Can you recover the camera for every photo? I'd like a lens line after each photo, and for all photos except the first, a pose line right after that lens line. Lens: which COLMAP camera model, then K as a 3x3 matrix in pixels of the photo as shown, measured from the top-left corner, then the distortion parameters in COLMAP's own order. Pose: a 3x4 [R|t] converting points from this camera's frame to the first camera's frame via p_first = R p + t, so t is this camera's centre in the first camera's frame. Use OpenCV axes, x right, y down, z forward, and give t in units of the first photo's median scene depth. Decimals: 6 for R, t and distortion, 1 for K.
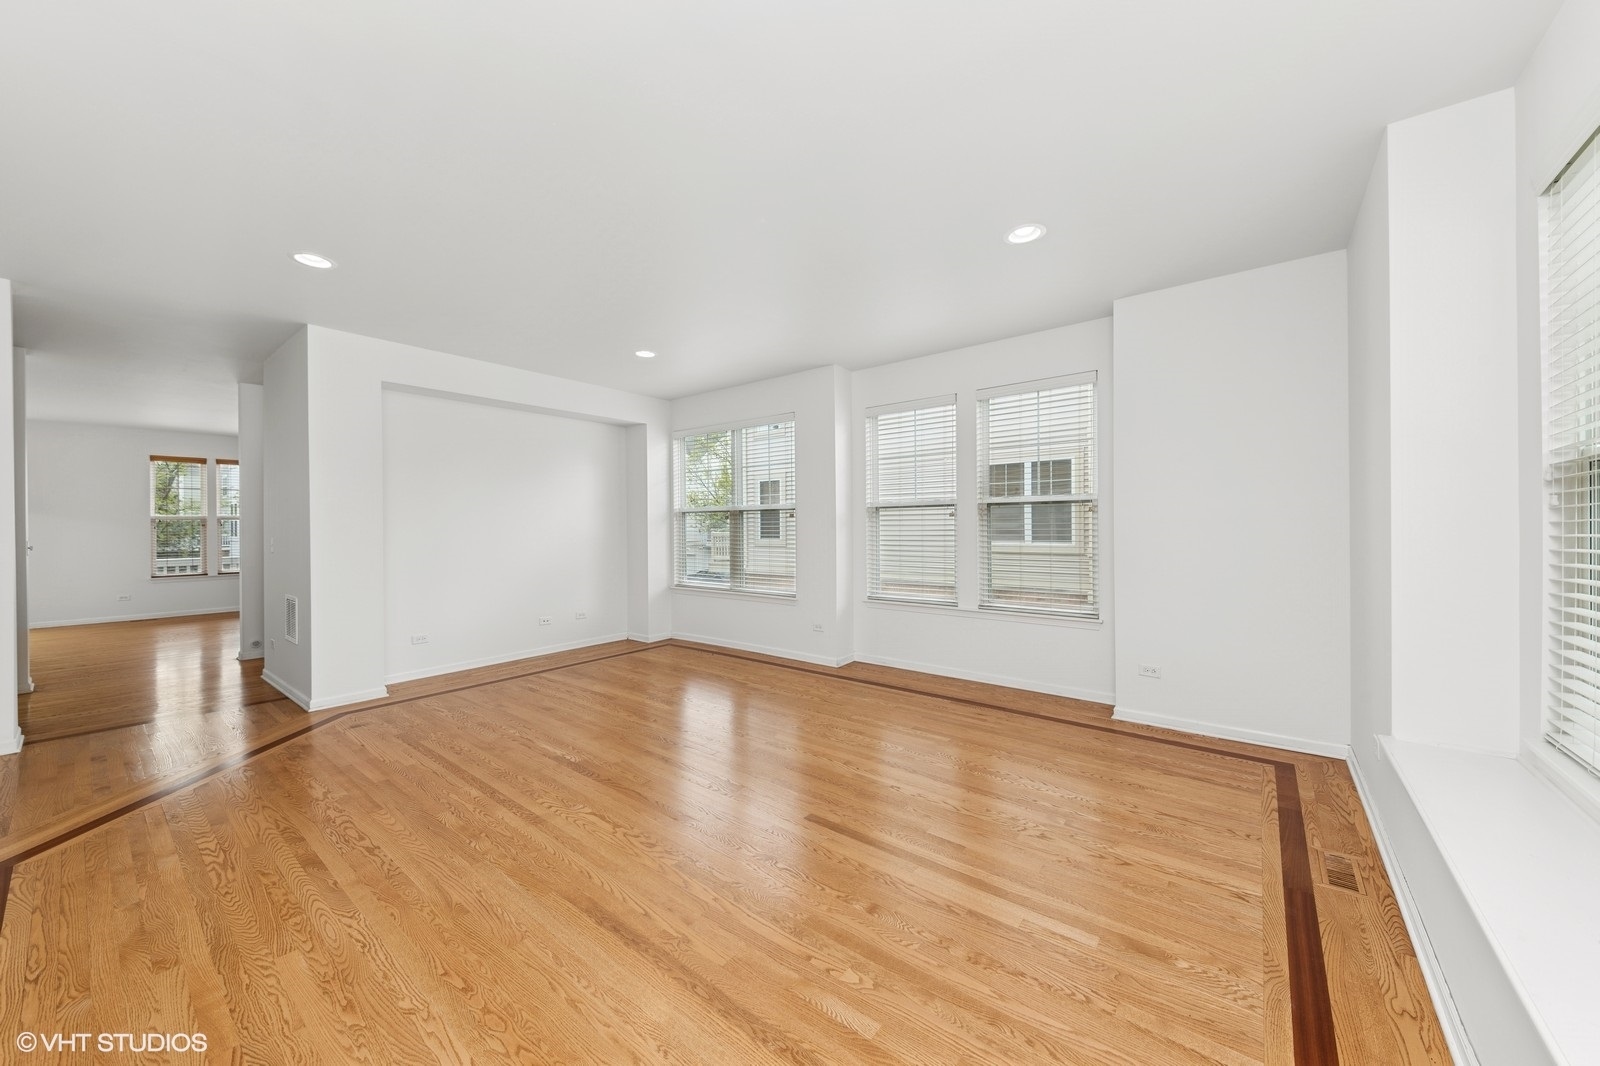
lens RADIAL K [[570.8, 0, 811.4], [0, 570.8, 527.6], [0, 0, 1]] dist [0.032298, -0.016732]
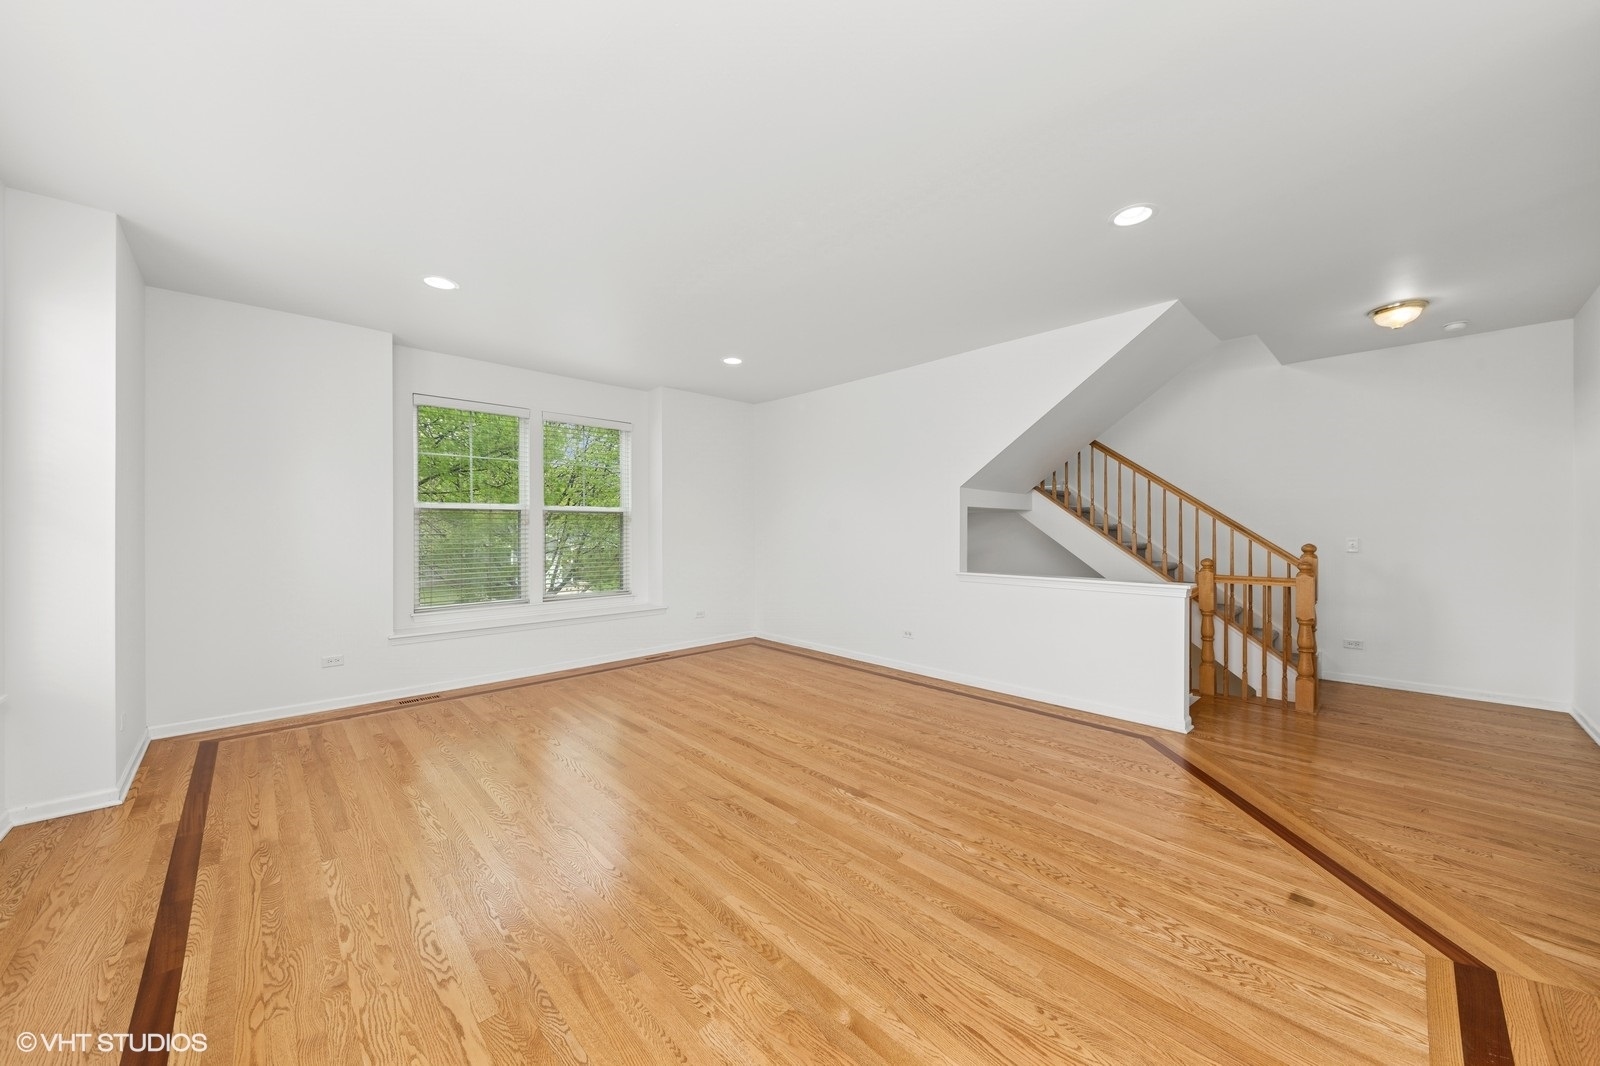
lens RADIAL K [[570.8, 0, 811.4], [0, 570.8, 527.6], [0, 0, 1]] dist [0.032298, -0.016732]
pose [[-0.989832, 0.007334, 0.142050, -0.518430], [0.007499, 0.999972, 0.000622, -0.002112], [-0.142041, 0.001681, -0.989859, 1.959578]]
